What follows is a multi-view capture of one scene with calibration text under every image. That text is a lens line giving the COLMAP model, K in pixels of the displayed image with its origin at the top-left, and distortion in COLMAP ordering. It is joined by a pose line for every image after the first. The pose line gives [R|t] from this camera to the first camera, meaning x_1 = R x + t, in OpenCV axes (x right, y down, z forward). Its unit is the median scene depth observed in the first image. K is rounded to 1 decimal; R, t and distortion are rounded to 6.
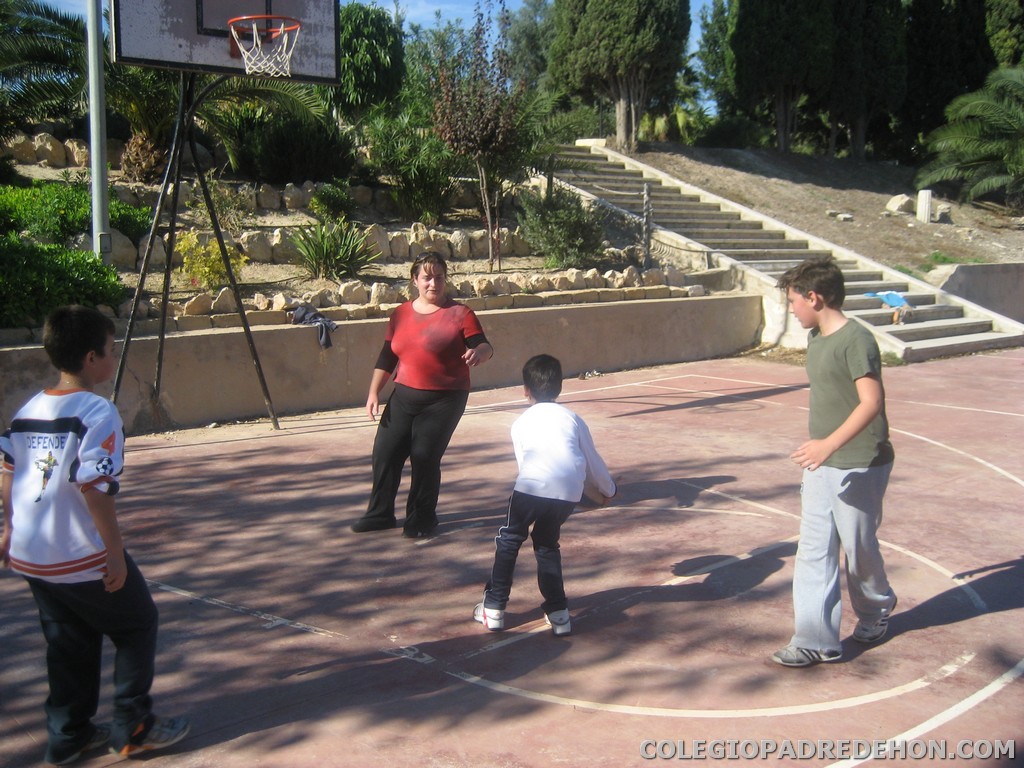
lens RADIAL K [[1074.4, 0, 507.5], [0, 1074.4, 405.9], [0, 0, 1]] dist [-0.127694, 0.145828]
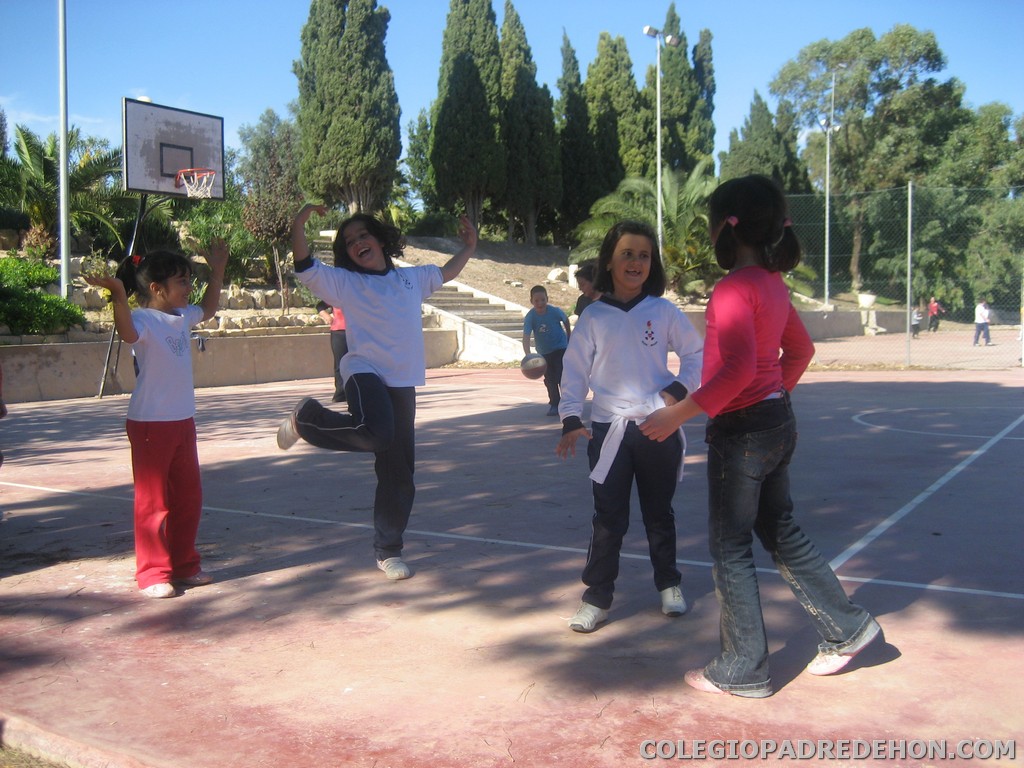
lens RADIAL K [[1074.4, 0, 507.5], [0, 1074.4, 405.9], [0, 0, 1]] dist [-0.127694, 0.145828]
pose [[0.965262, -0.038033, 0.258500, -0.066641], [0.059550, 0.995334, -0.075921, 0.089067], [-0.254406, 0.088677, 0.963023, -0.349837]]
